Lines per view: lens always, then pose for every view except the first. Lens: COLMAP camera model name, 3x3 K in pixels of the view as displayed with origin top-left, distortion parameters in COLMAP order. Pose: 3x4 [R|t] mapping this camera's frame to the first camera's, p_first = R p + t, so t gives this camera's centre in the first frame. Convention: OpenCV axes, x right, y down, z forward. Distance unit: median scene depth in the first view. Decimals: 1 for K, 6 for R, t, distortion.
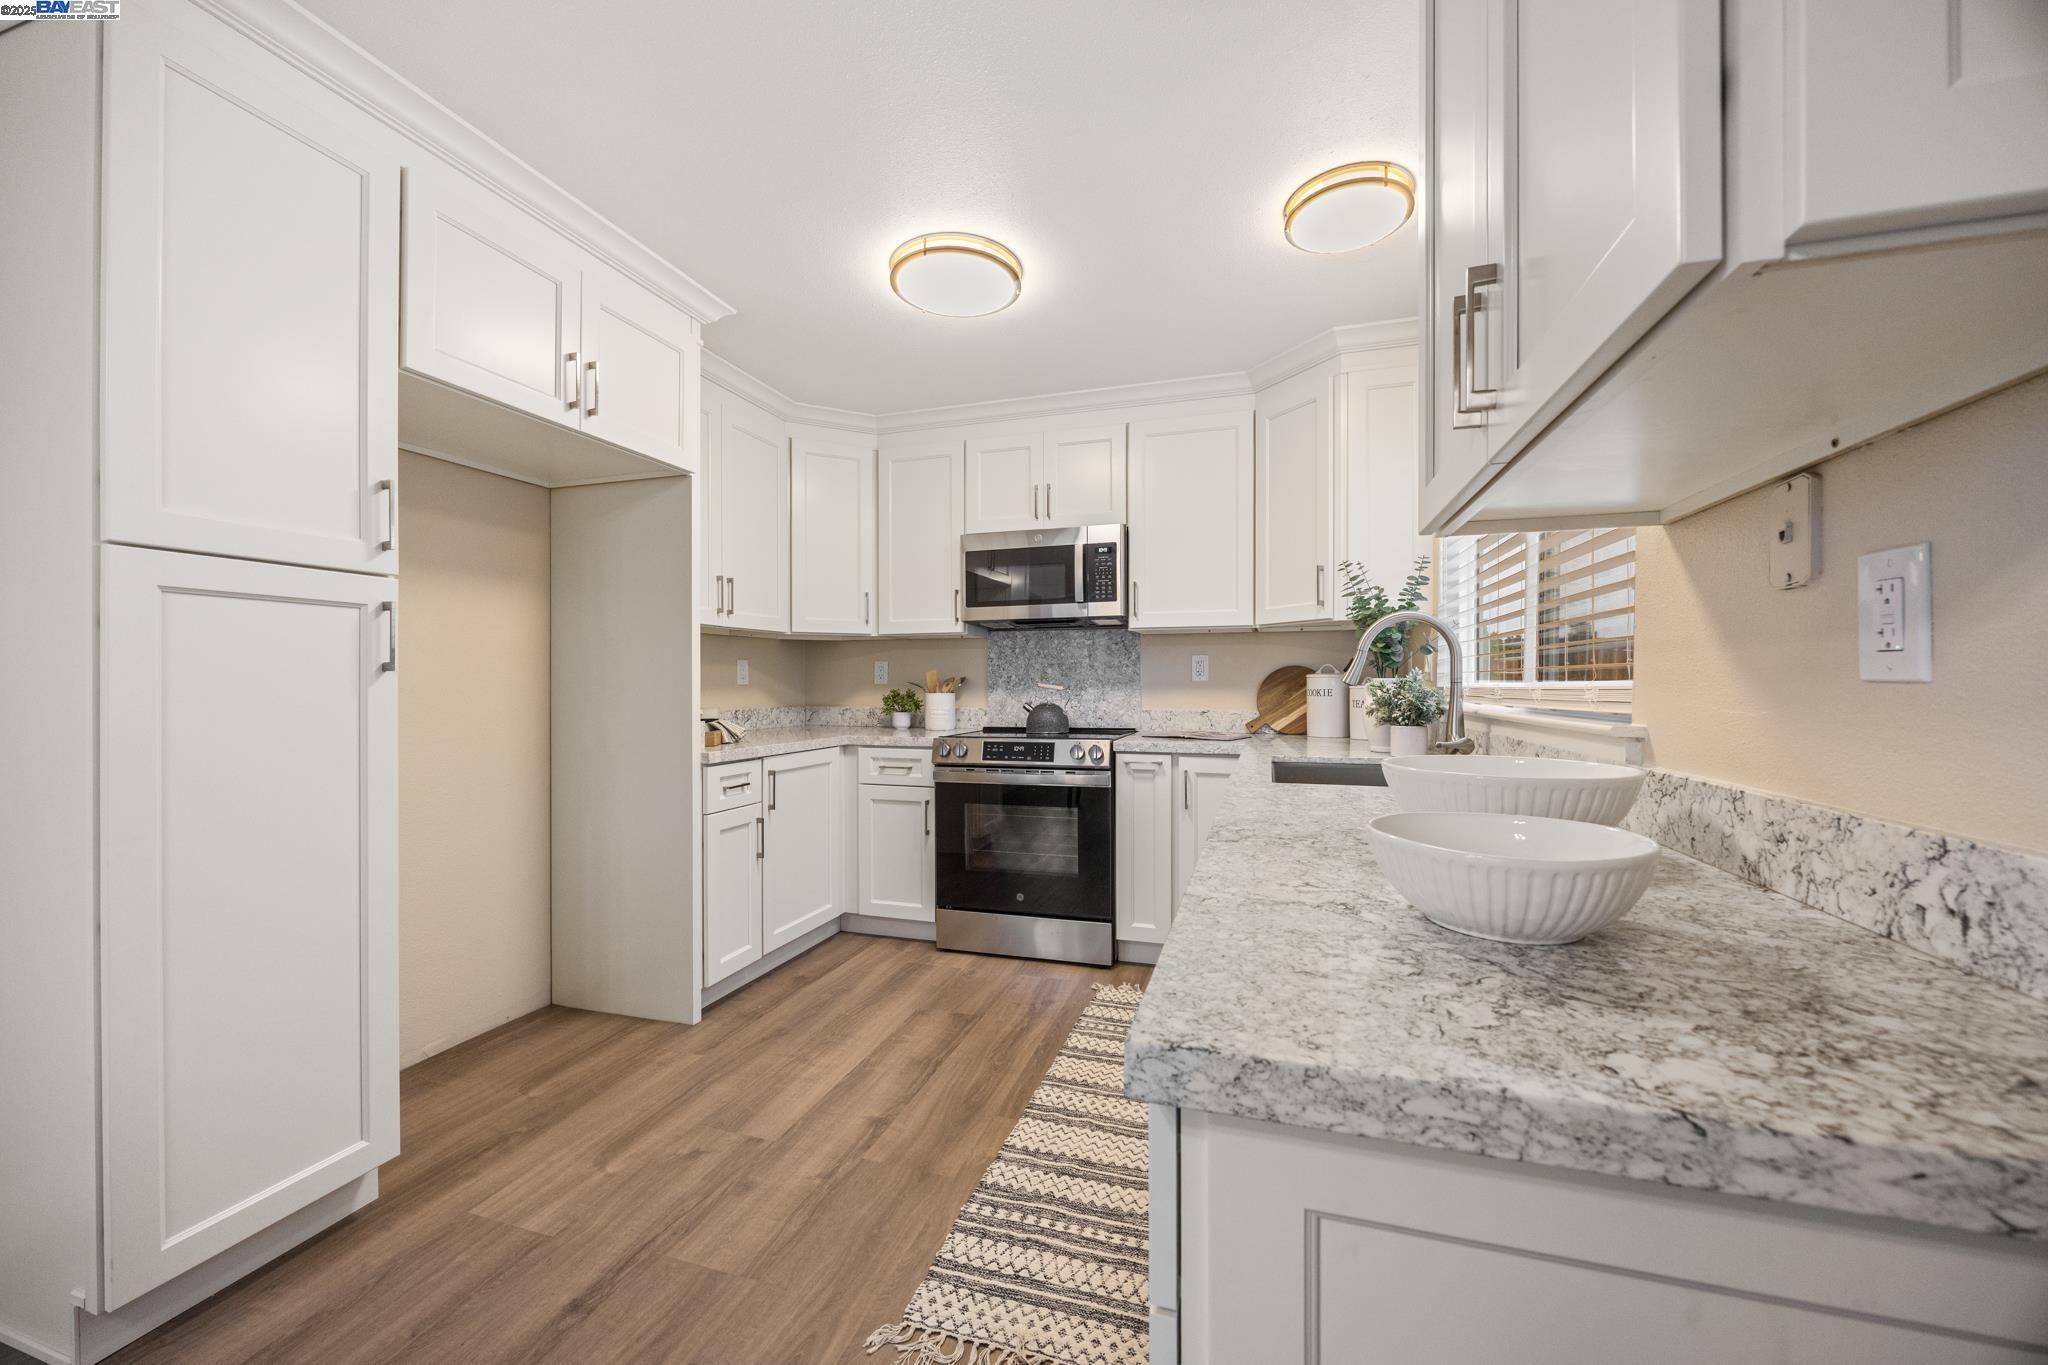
lens RADIAL K [[764.7, 0, 1028.0], [0, 764.7, 685.8], [0, 0, 1]] dist [-0.002745, -0.000088]
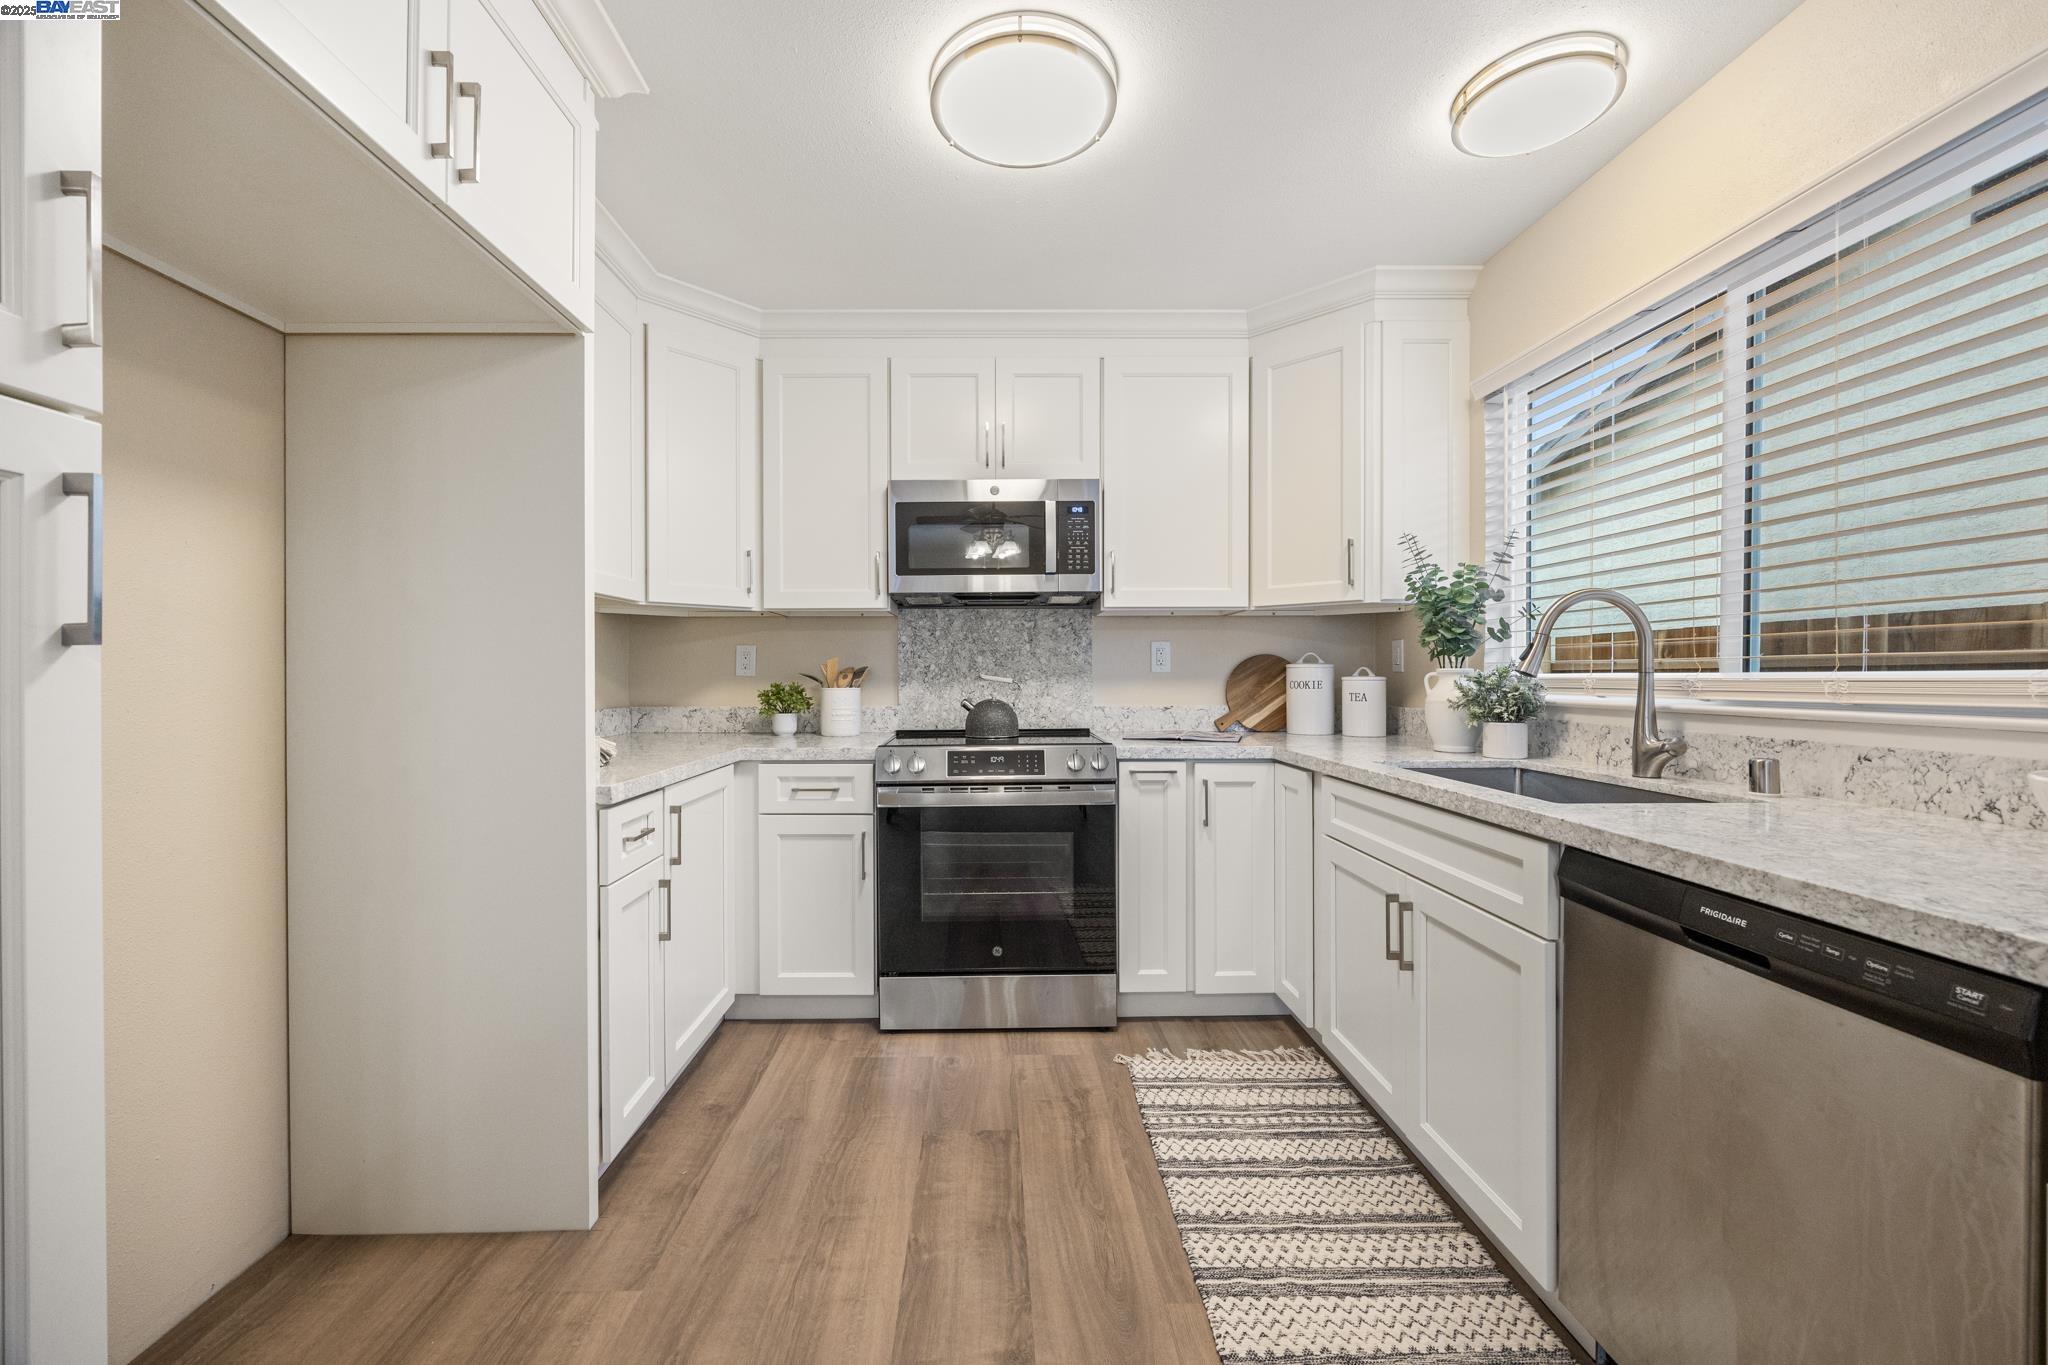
lens RADIAL K [[802.2, 0, 994.5], [0, 802.2, 678.9], [0, 0, 1]] dist [-0.005428, 0.000422]
pose [[0.952397, -0.003008, 0.304846, -0.273881], [0.002463, 0.999995, 0.002172, -0.000627], [-0.304851, -0.001318, 0.952399, 0.243565]]
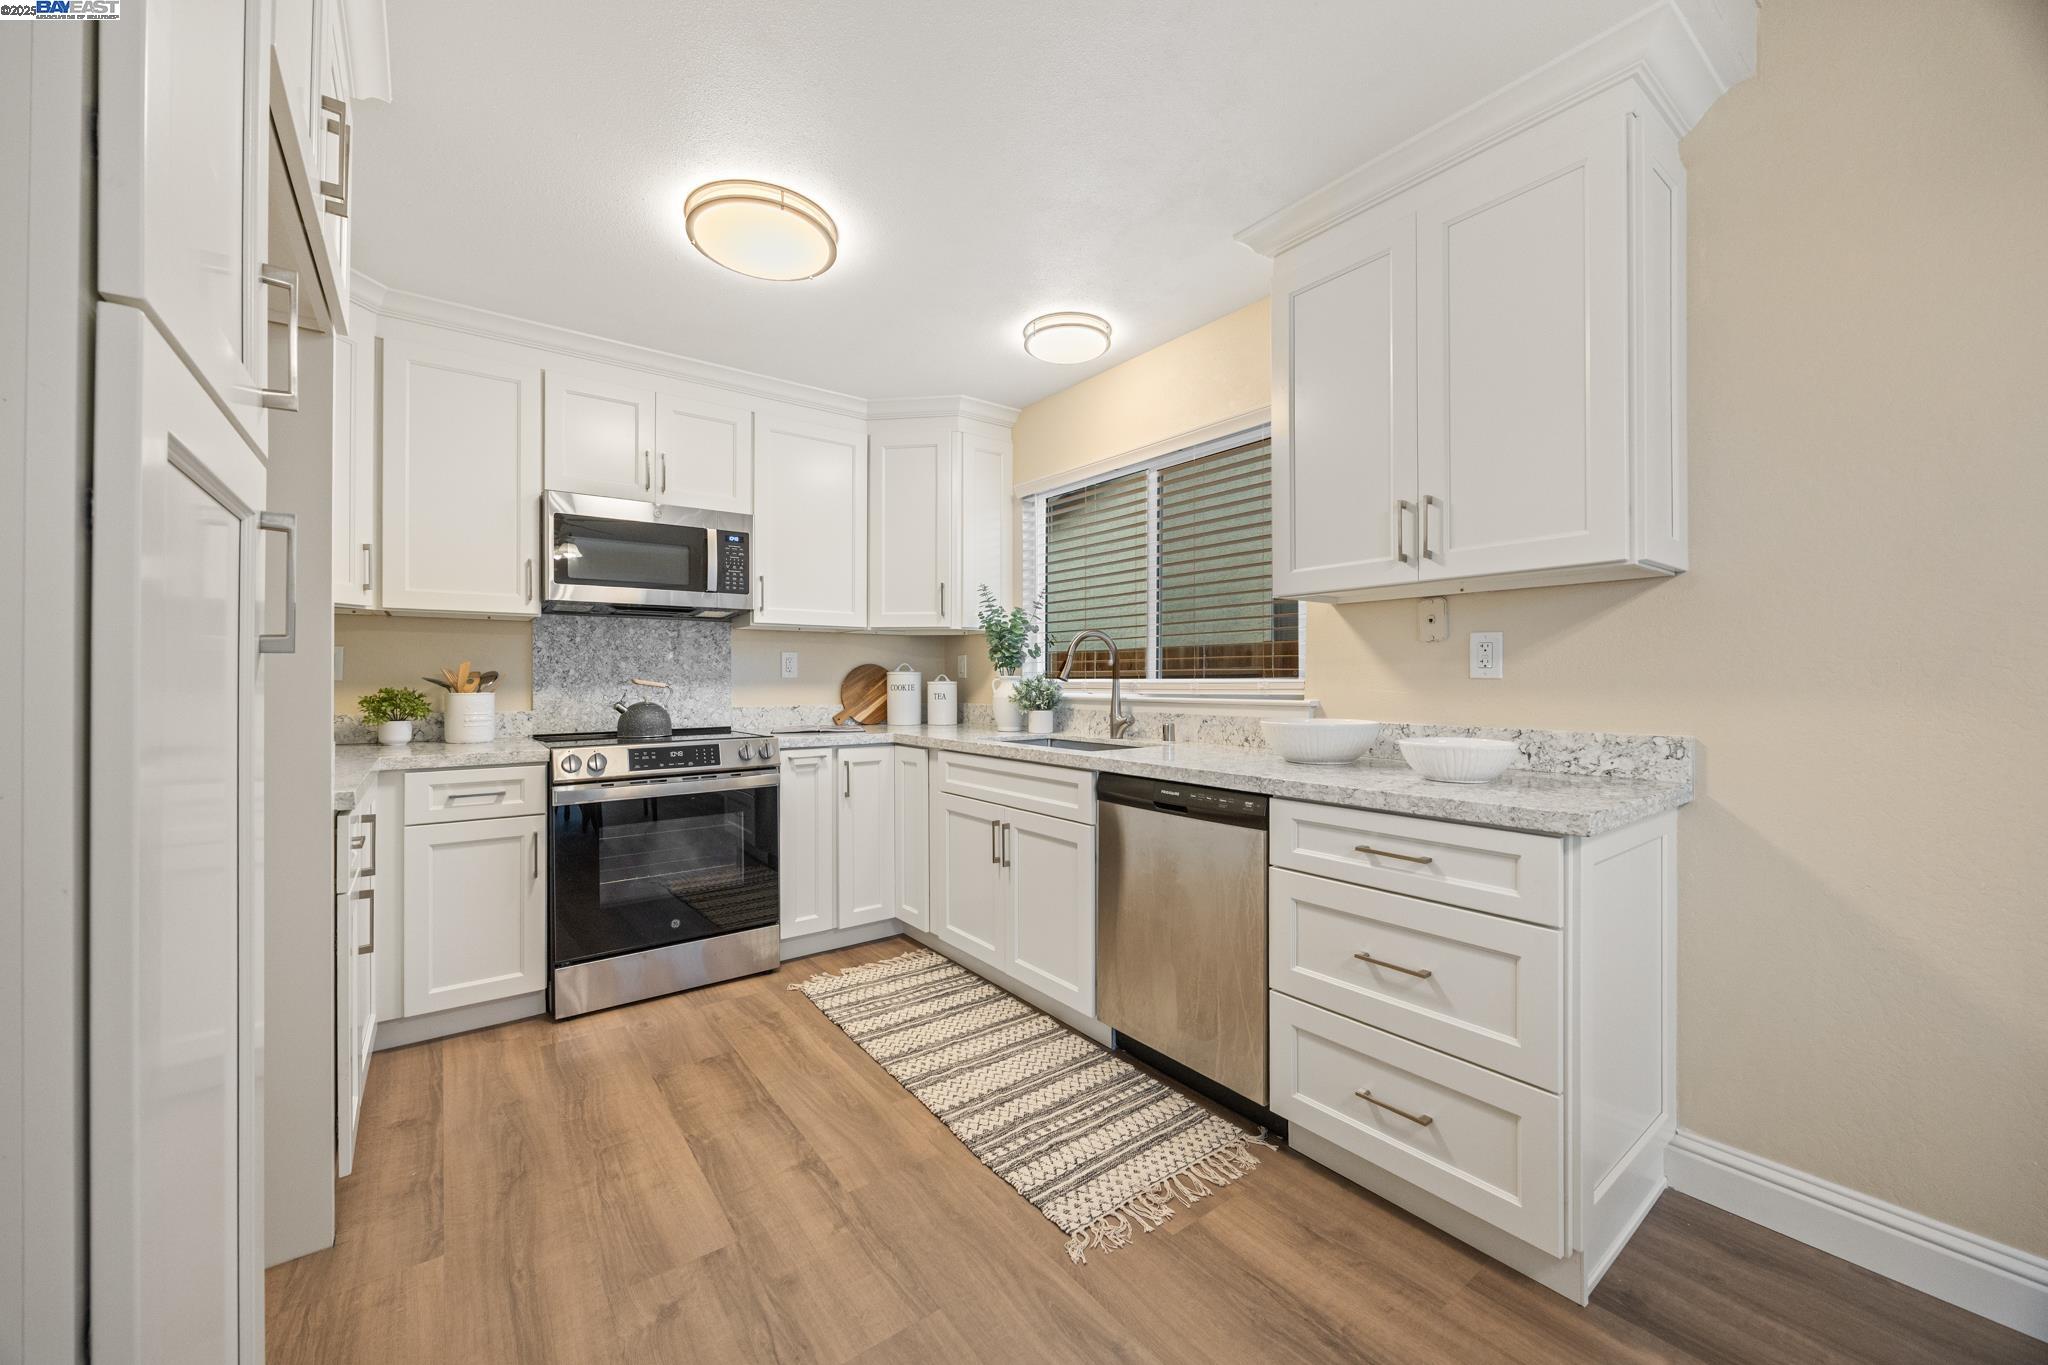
lens RADIAL K [[768.2, 0, 1023.8], [0, 768.2, 678.9], [0, 0, 1]] dist [-0.004310, 0.000204]
pose [[0.584253, 0.001280, 0.811571, -0.518037], [0.002712, 0.999990, -0.003530, 0.000418], [-0.811567, 0.004263, 0.584243, 0.172464]]
